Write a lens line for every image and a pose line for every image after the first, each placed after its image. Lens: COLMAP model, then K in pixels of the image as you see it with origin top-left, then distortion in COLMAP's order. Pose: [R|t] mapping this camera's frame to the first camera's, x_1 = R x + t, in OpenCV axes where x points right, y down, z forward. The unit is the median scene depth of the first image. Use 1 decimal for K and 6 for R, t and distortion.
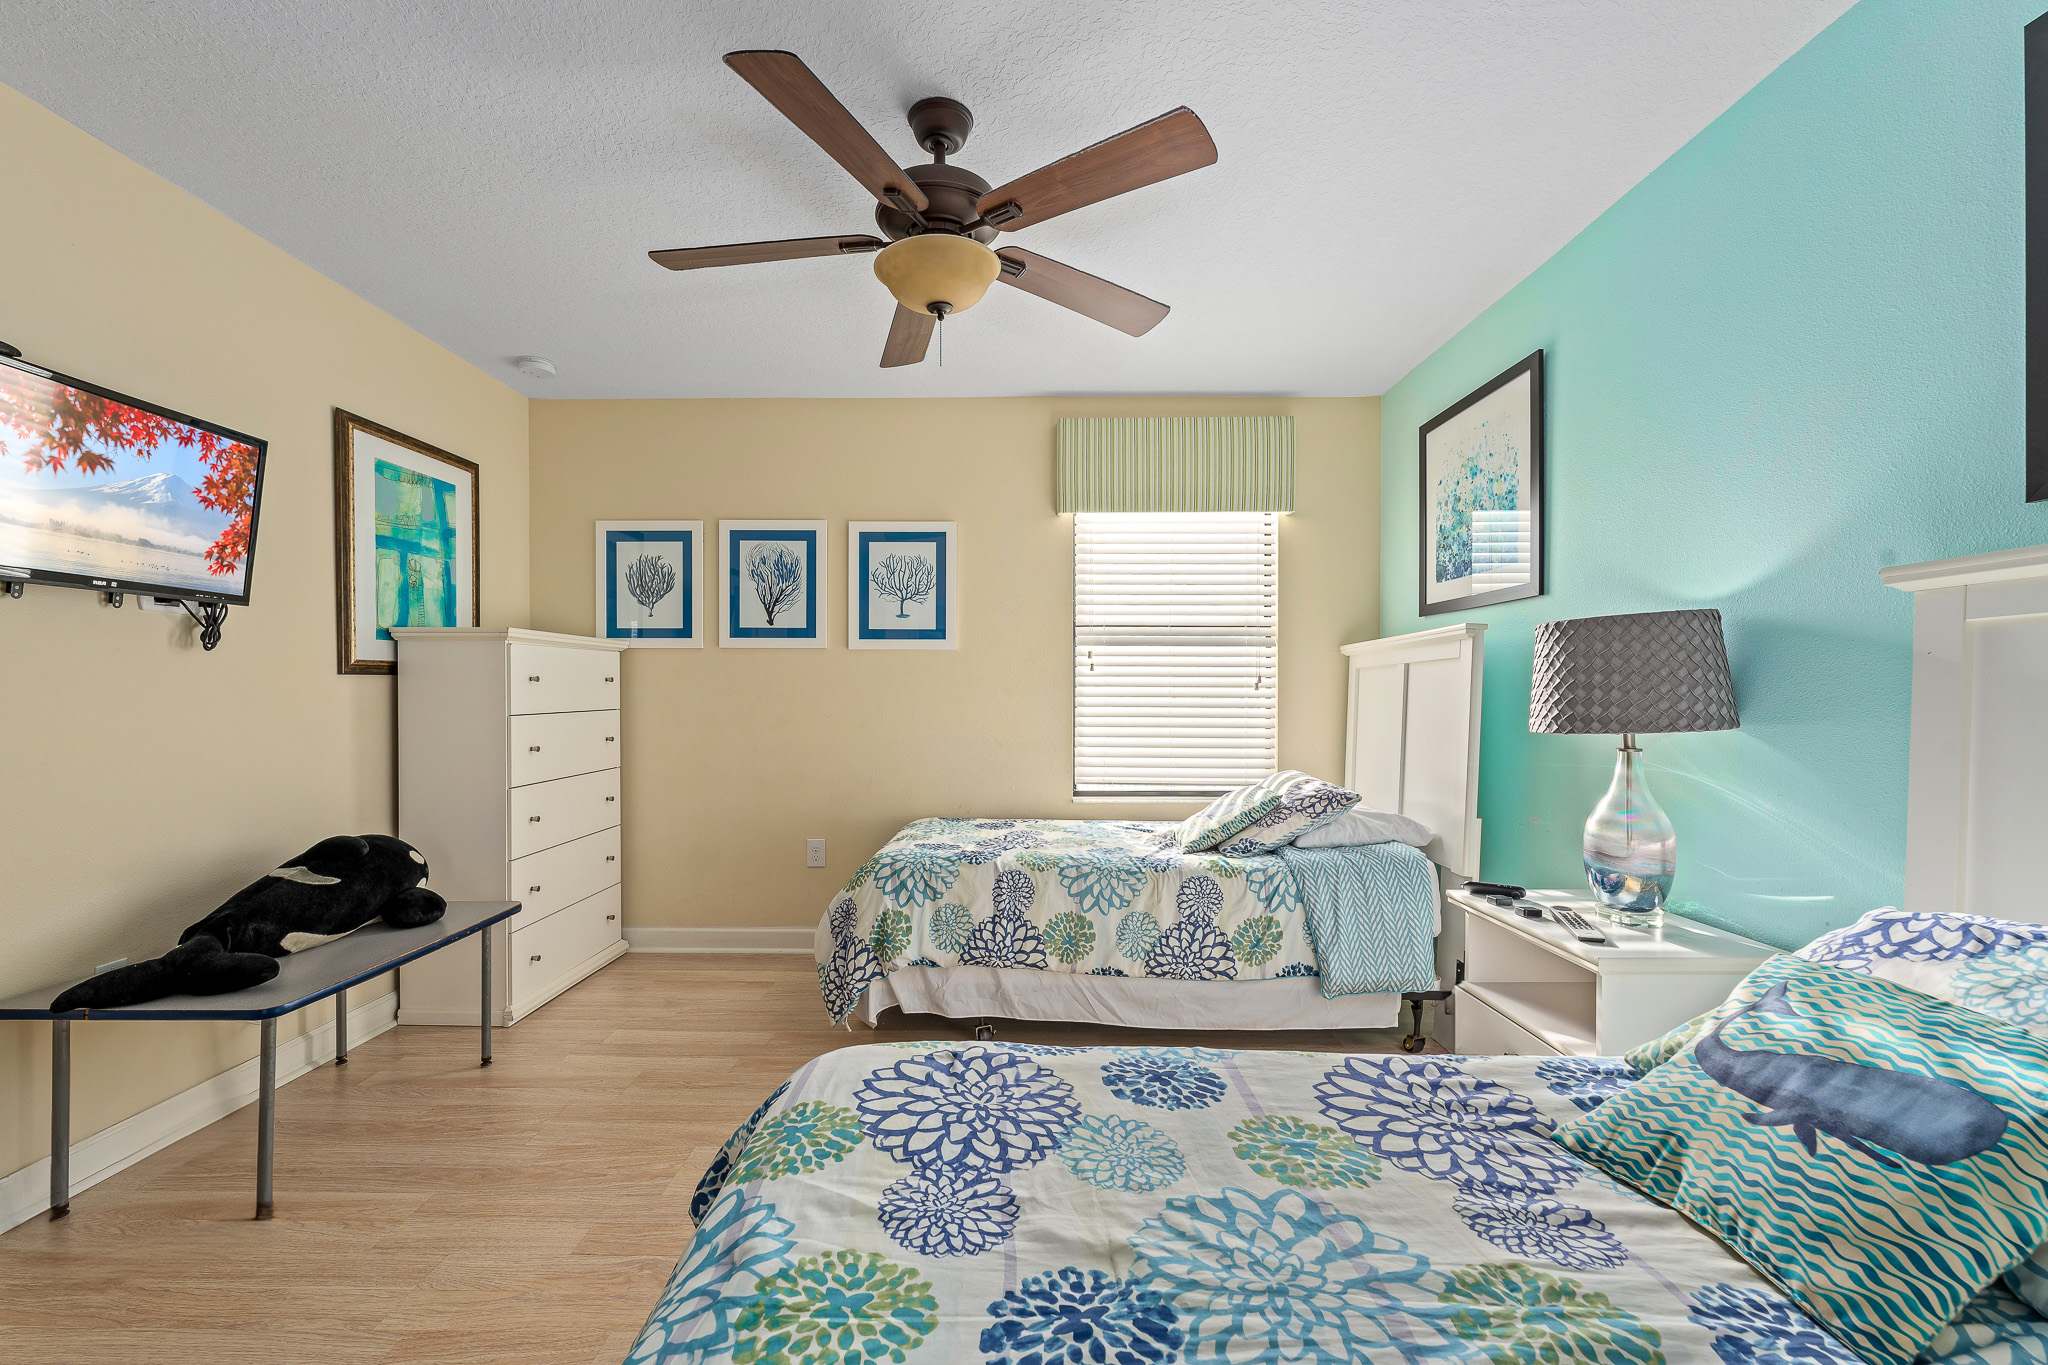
lens RADIAL K [[839.6, 0, 996.2], [0, 839.6, 705.7], [0, 0, 1]] dist [0.003509, -0.000459]
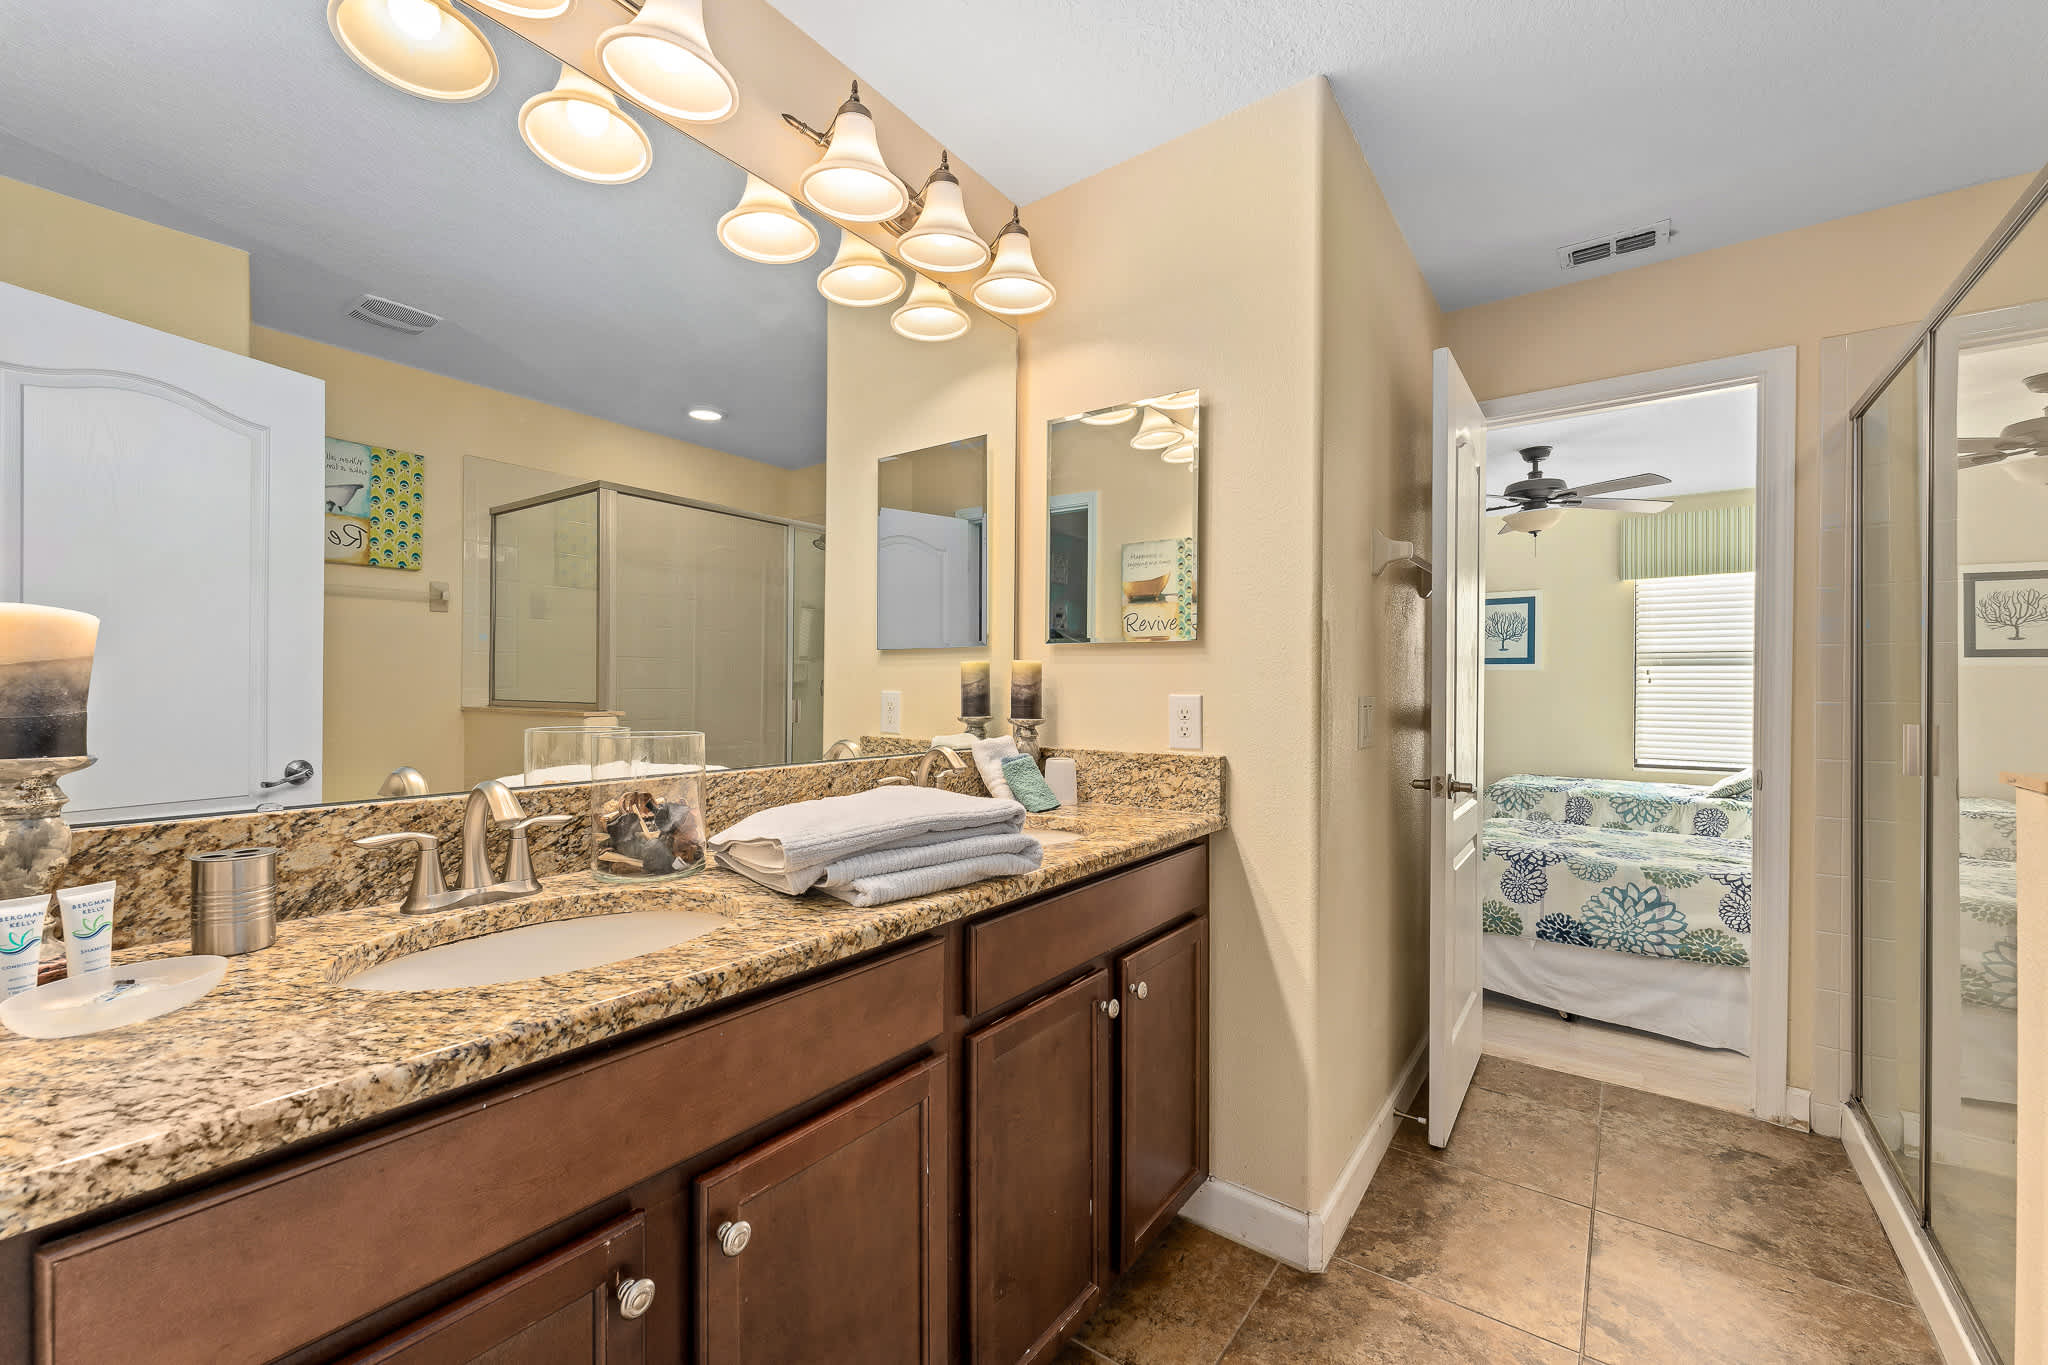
lens RADIAL K [[839.6, 0, 1008.9], [0, 839.6, 684.9], [0, 0, 1]] dist [0.003509, -0.000459]
pose [[0.819023, 0.004273, -0.573744, 0.053411], [-0.013040, 0.999853, -0.011168, -0.009917], [0.573612, 0.016628, 0.818958, -1.213515]]
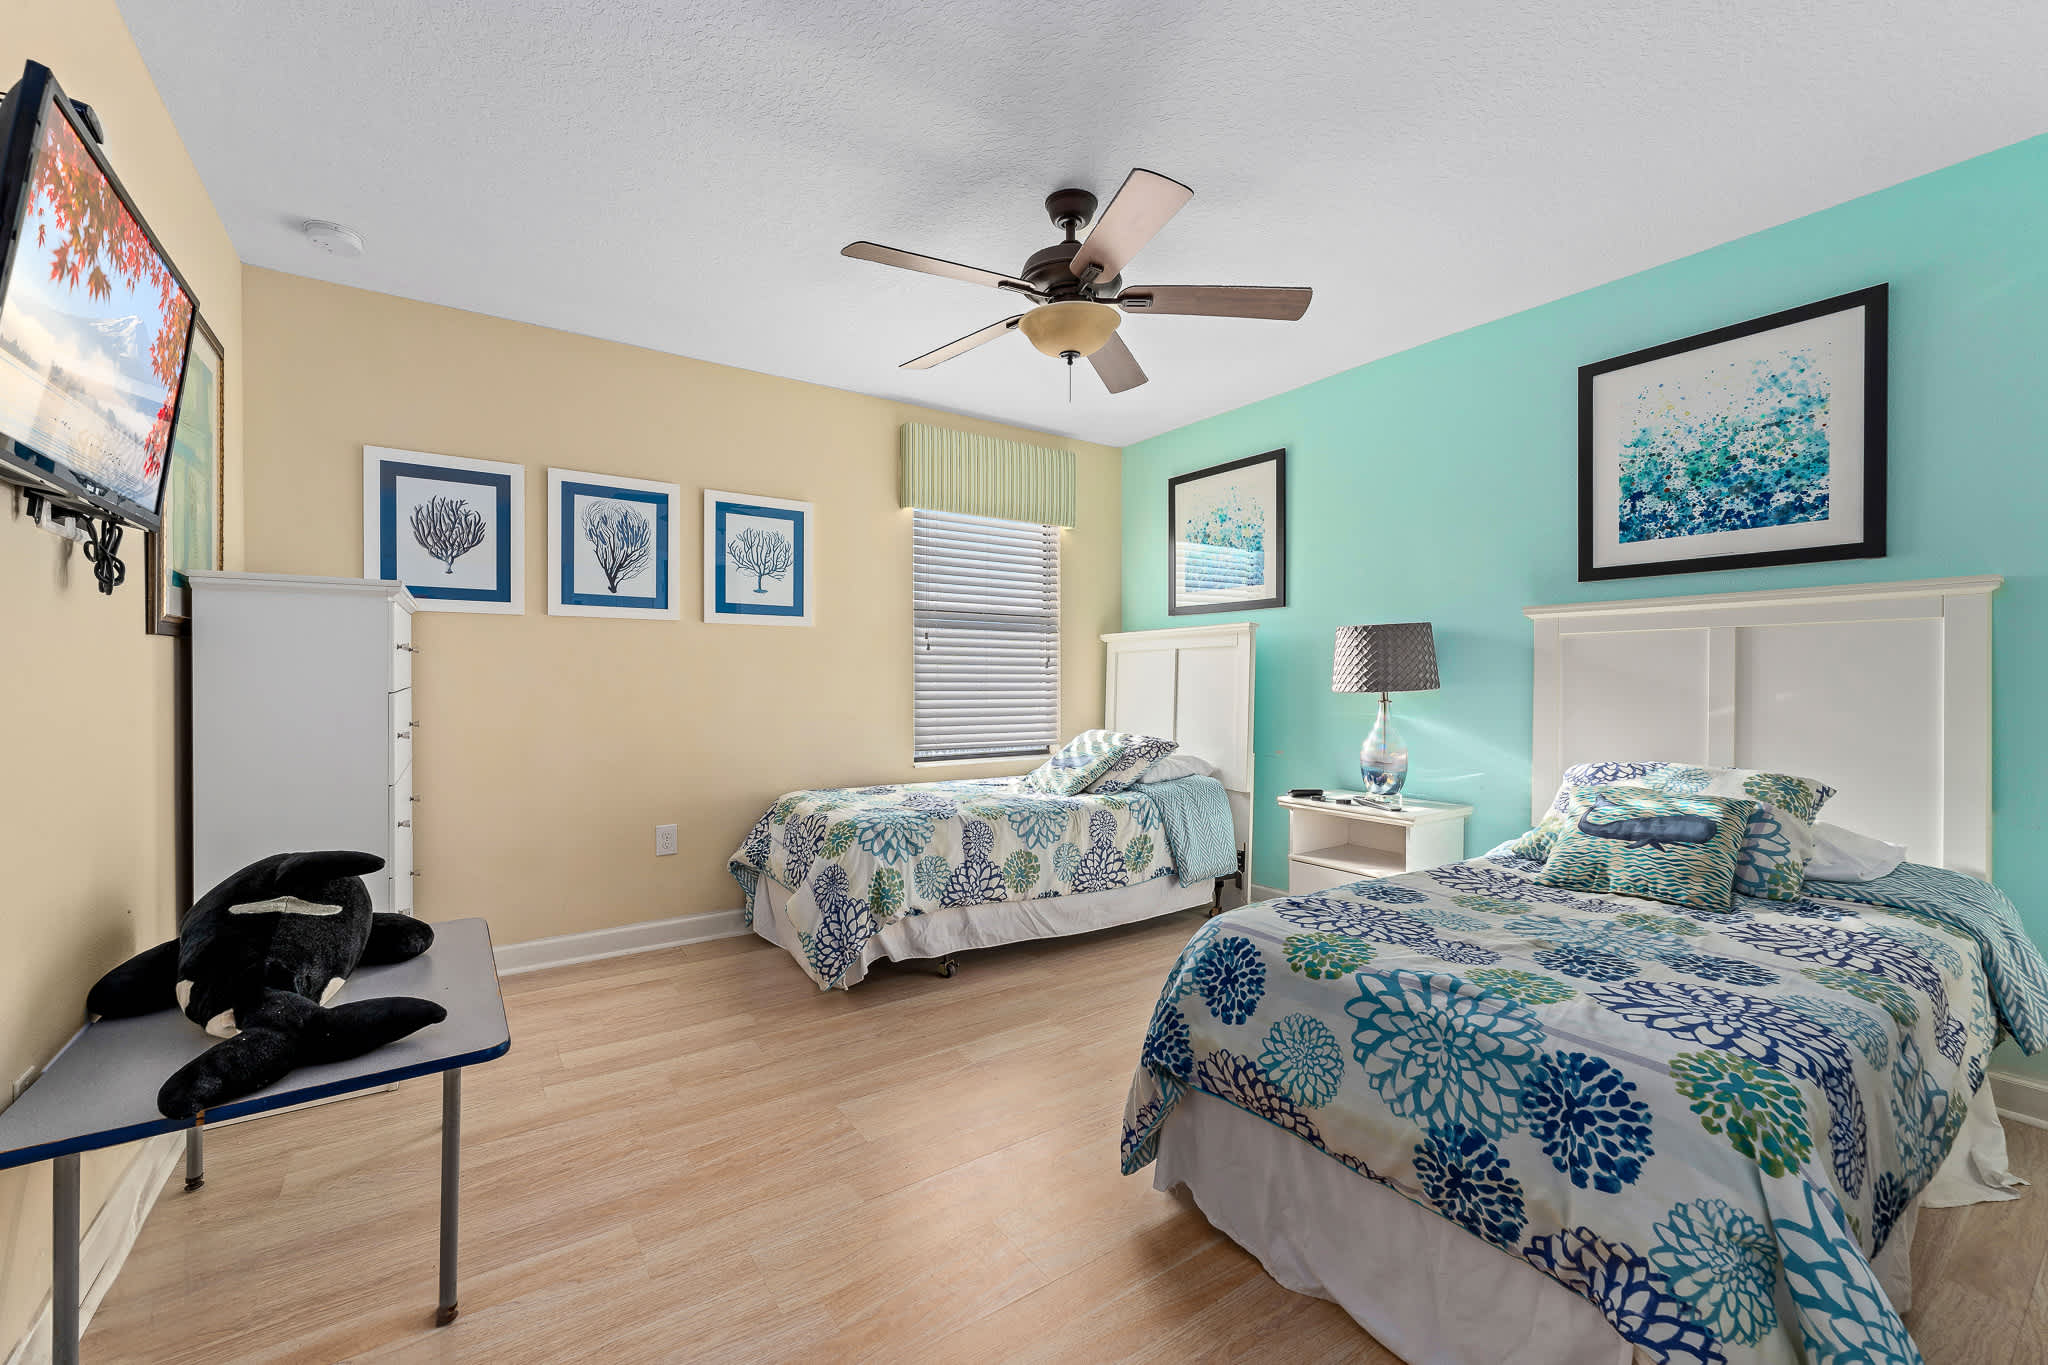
lens RADIAL K [[839.6, 0, 999.3], [0, 839.6, 687.3], [0, 0, 1]] dist [0.003509, -0.000459]
pose [[0.816784, -0.006791, 0.576904, -0.624465], [0.007446, 0.999972, 0.001230, 0.010691], [-0.576896, 0.003291, 0.816811, 0.034097]]
